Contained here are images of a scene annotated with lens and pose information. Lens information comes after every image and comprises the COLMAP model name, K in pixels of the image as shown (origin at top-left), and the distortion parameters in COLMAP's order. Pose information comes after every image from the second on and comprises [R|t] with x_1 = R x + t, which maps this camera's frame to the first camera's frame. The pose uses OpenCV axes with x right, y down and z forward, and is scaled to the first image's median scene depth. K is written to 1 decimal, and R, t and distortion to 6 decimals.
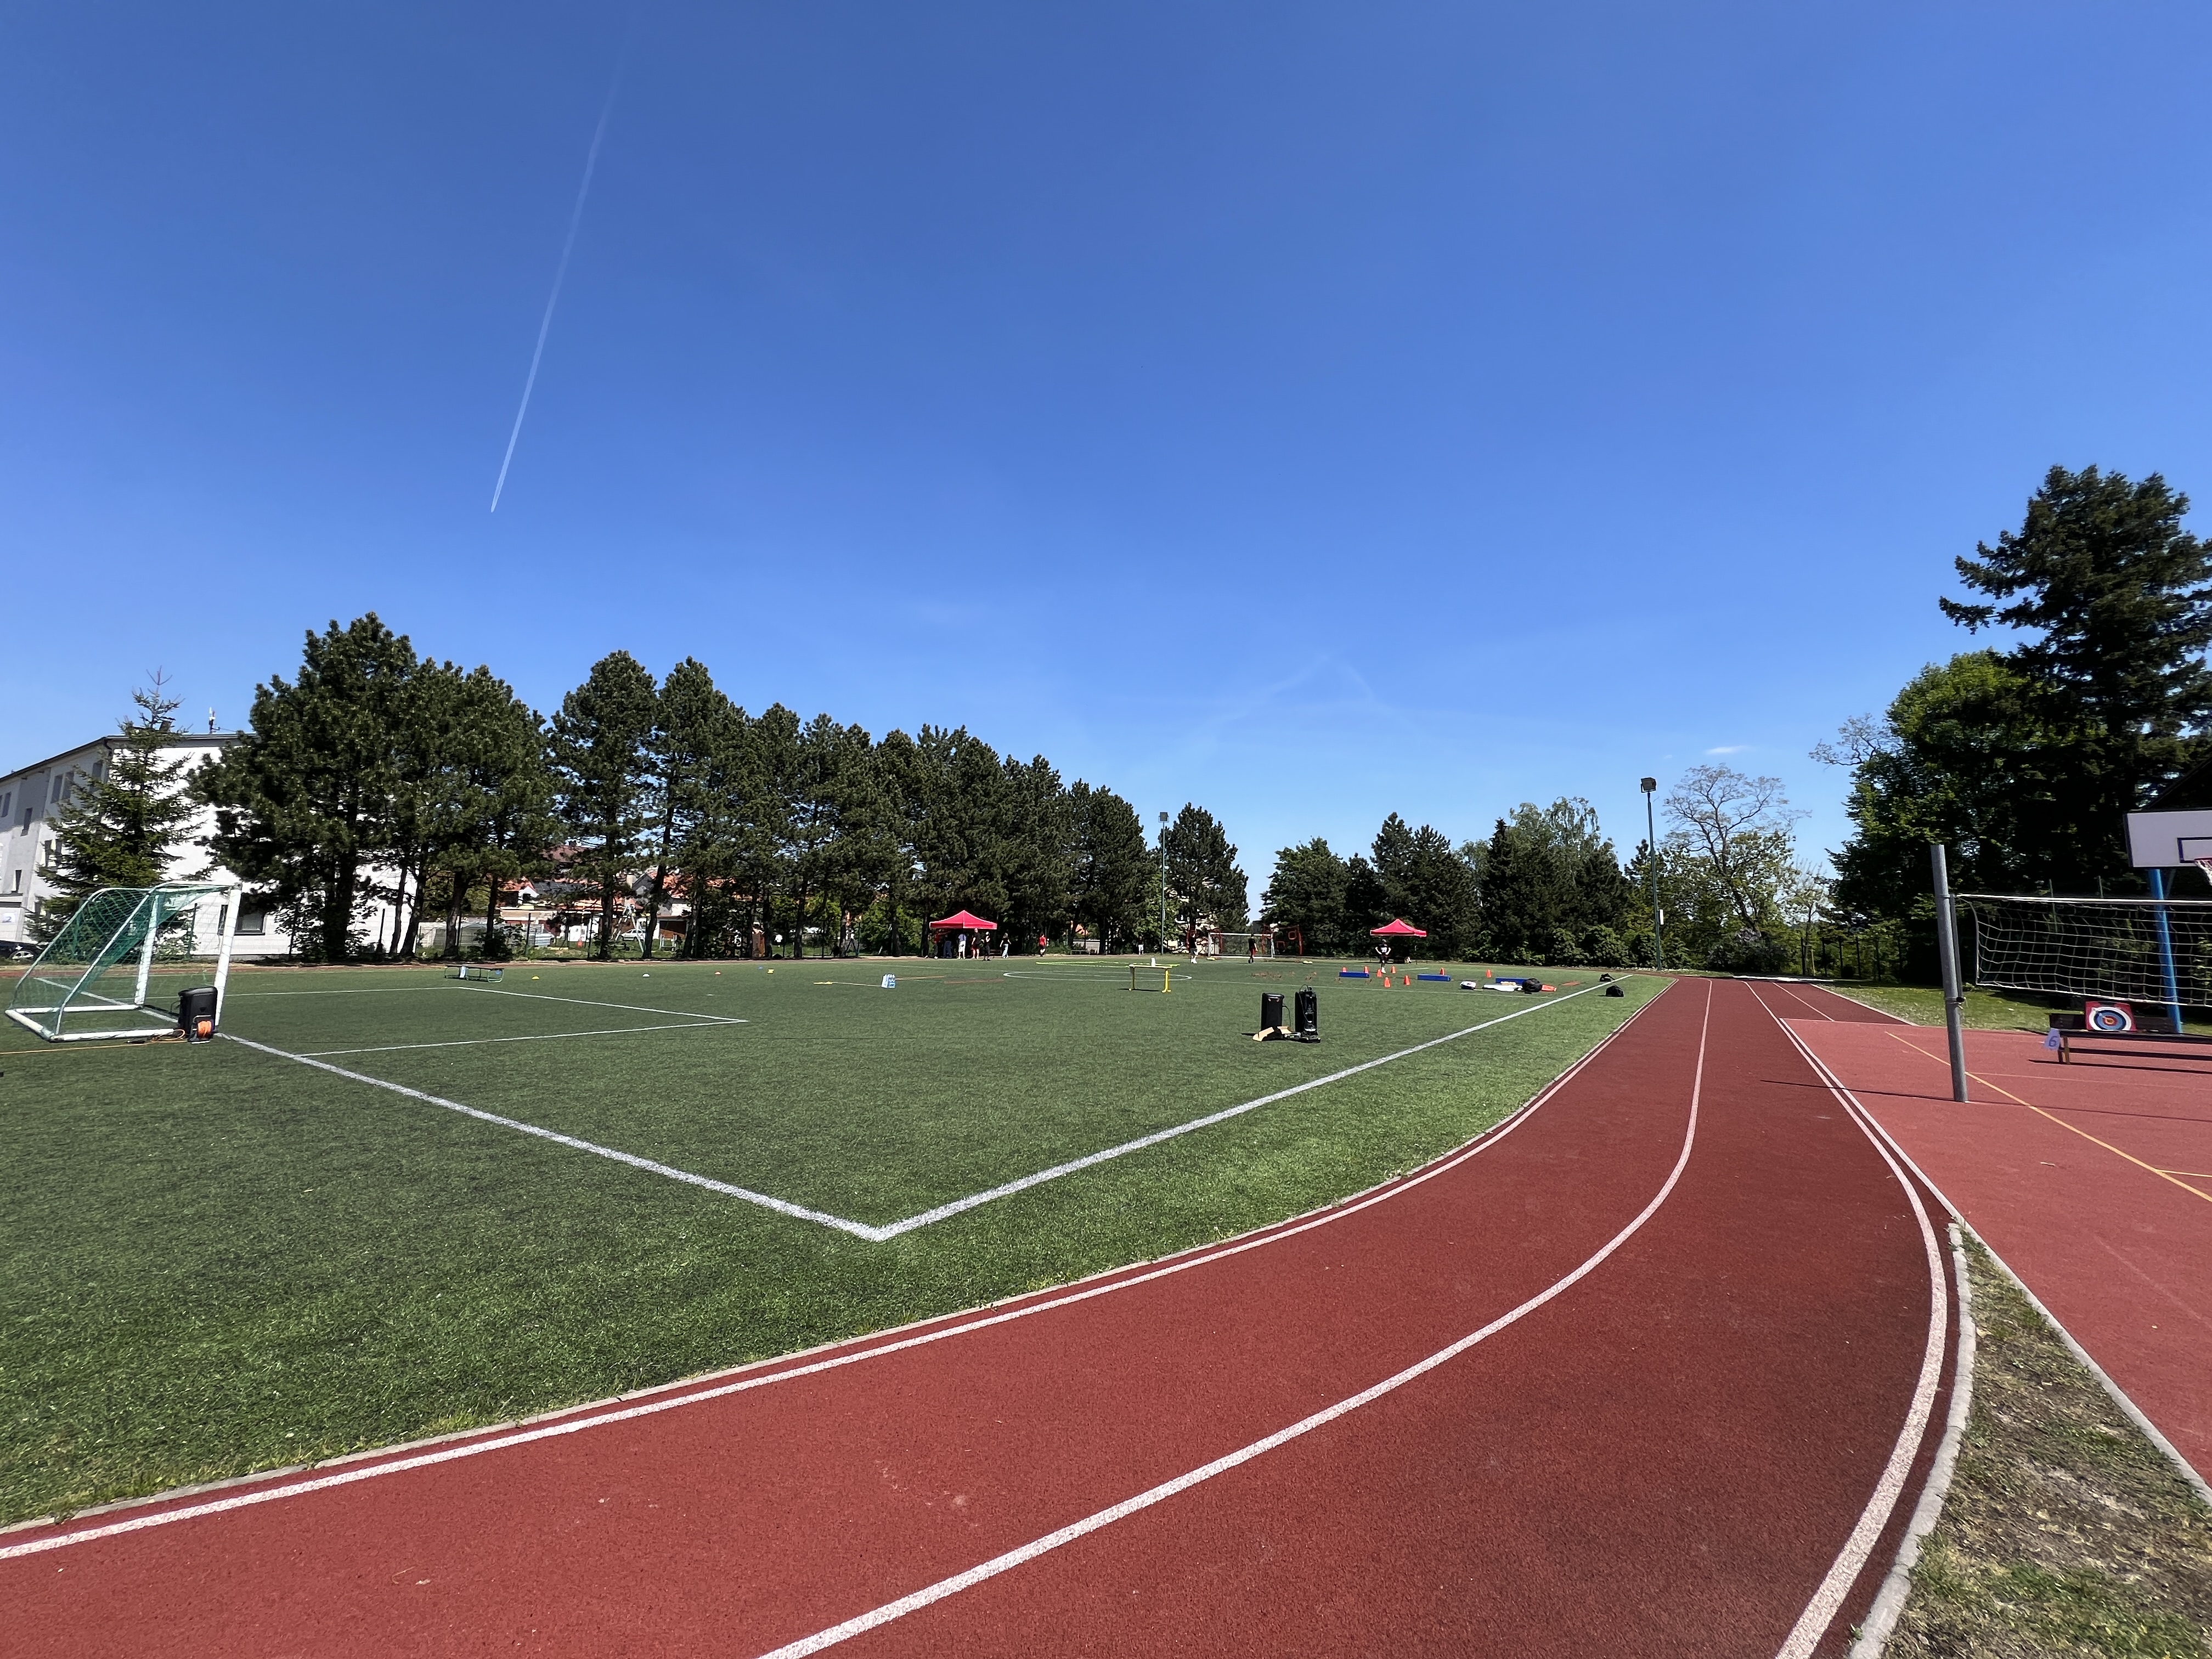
lens RADIAL K [[897.3, 0, 1111.0], [0, 897.3, 826.1], [0, 0, 1]] dist [-0.000580, 0.000257]
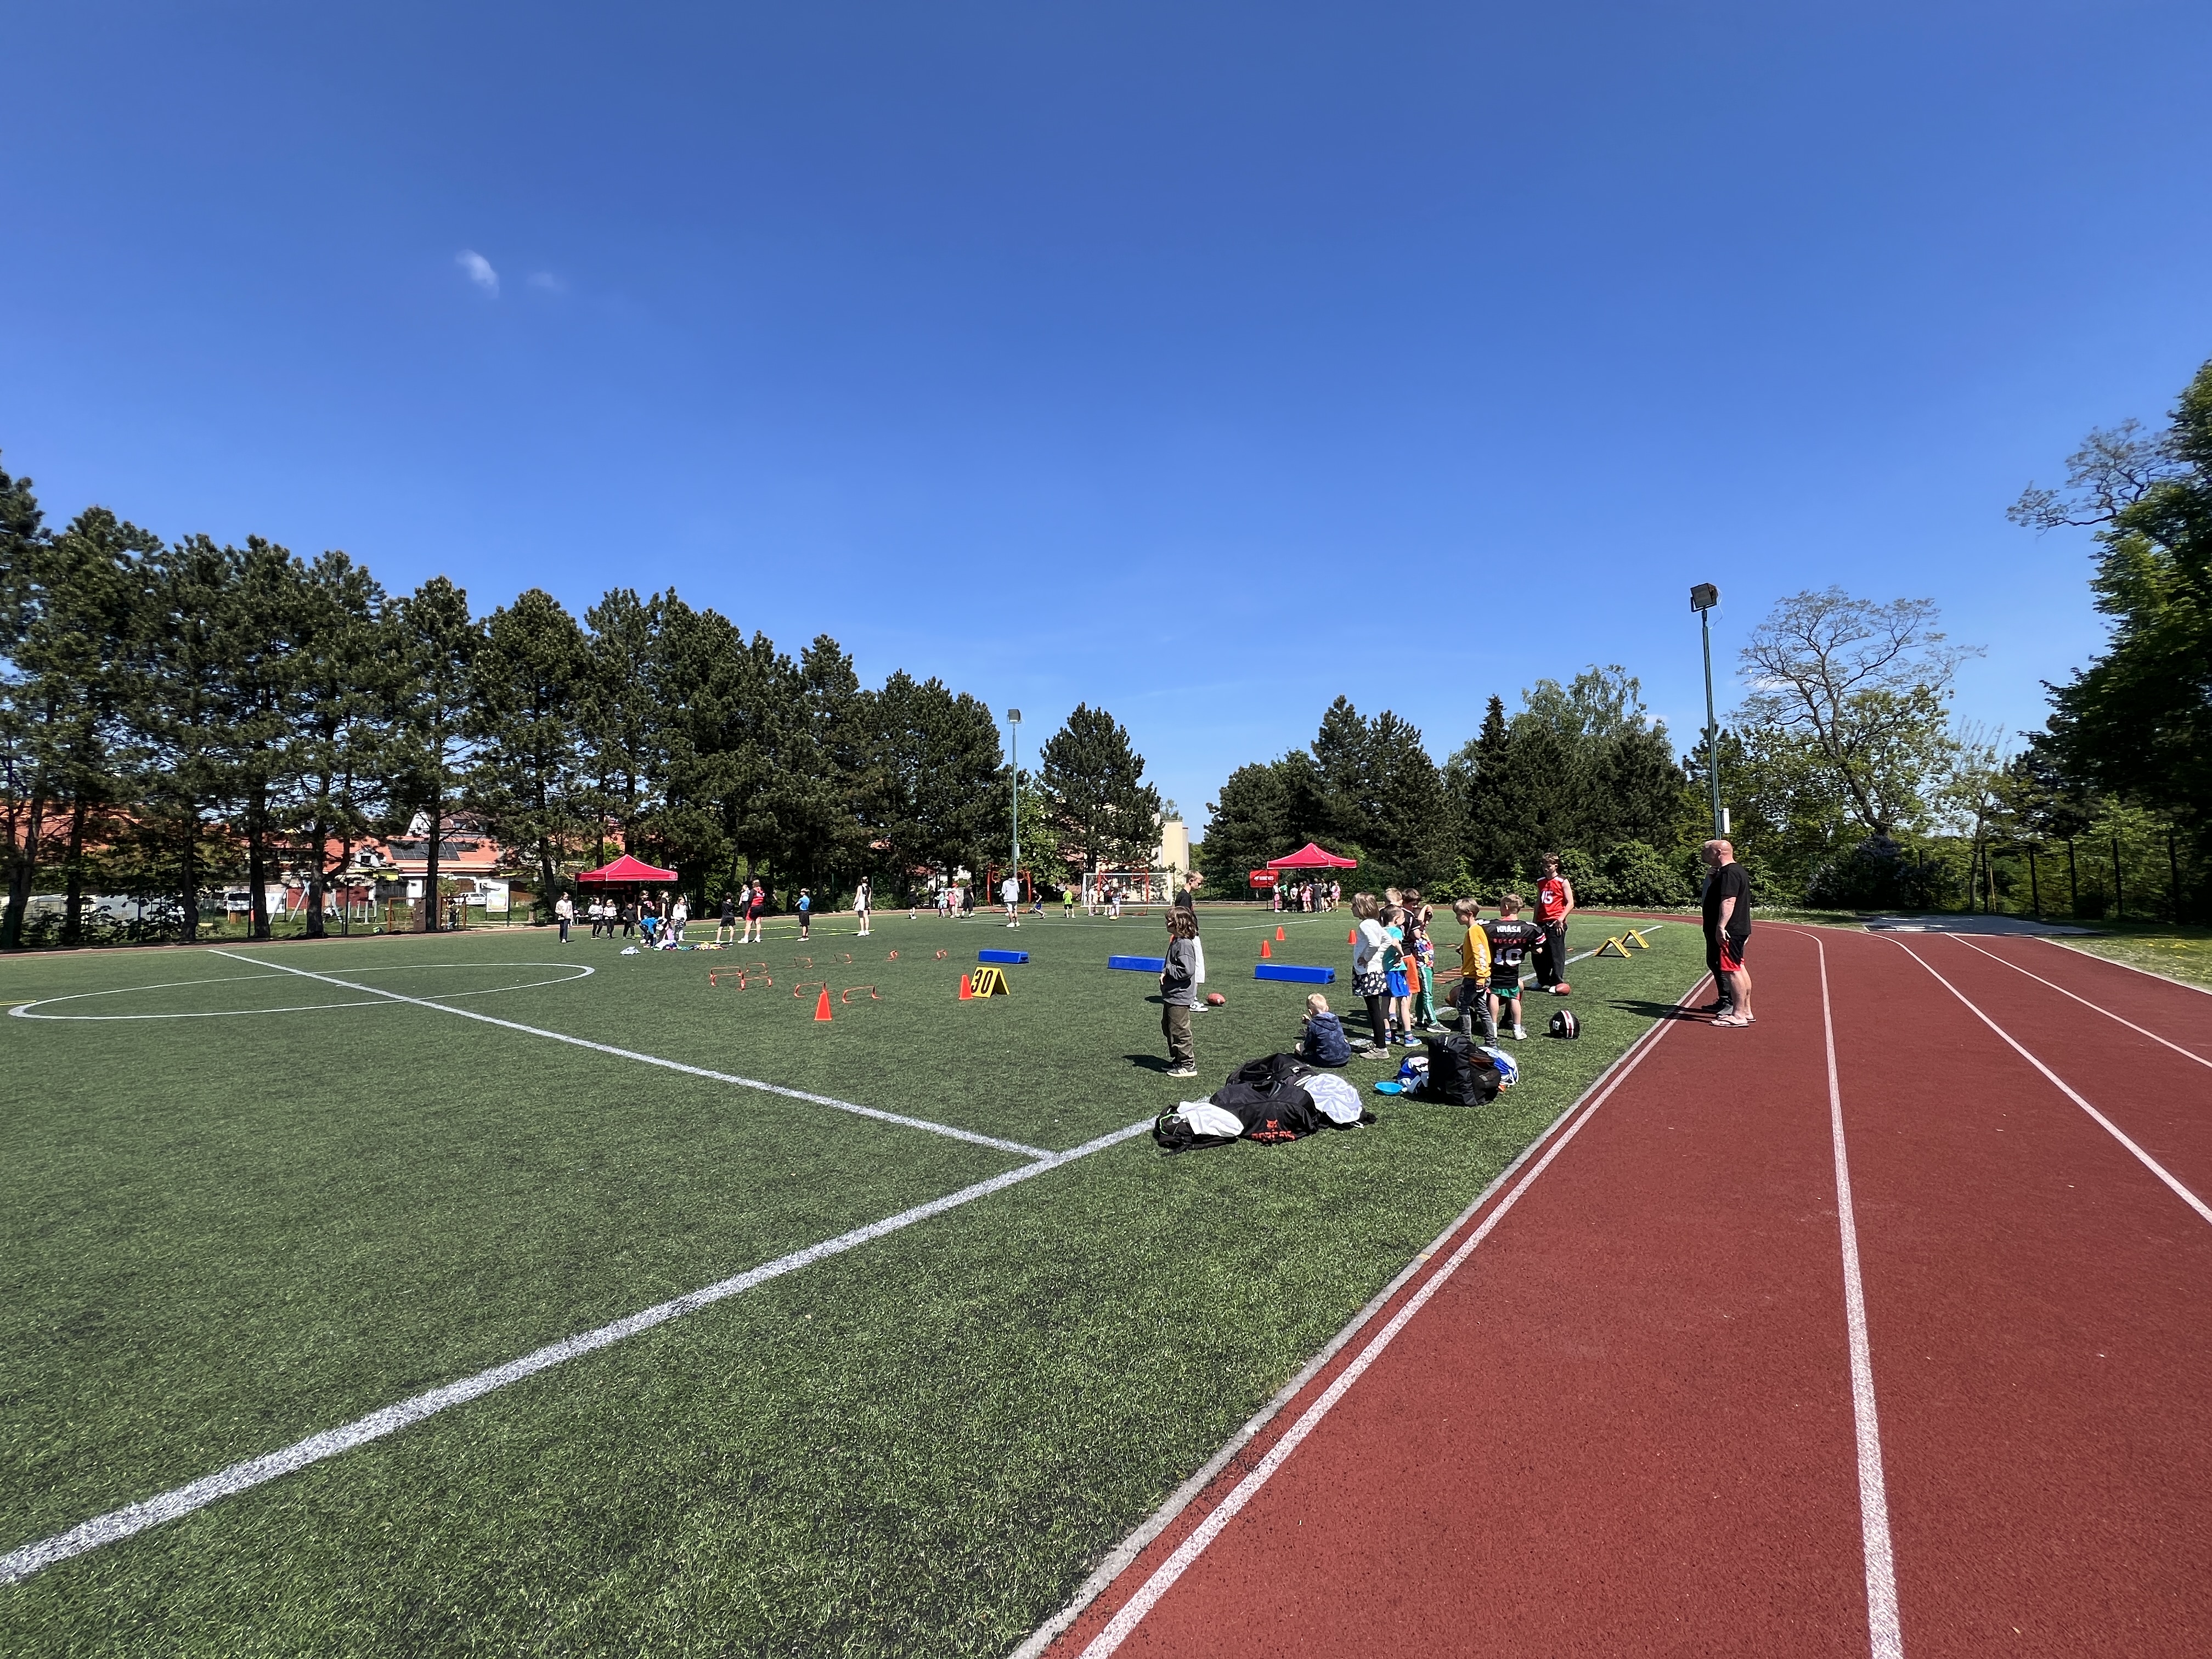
lens RADIAL K [[897.3, 0, 1103.9], [0, 897.3, 831.9], [0, 0, 1]] dist [-0.000580, 0.000257]
pose [[0.996188, -0.039238, -0.077907, 0.192497], [0.044463, 0.996795, 0.066499, 0.039241], [0.075048, -0.069710, 0.994740, 0.292292]]
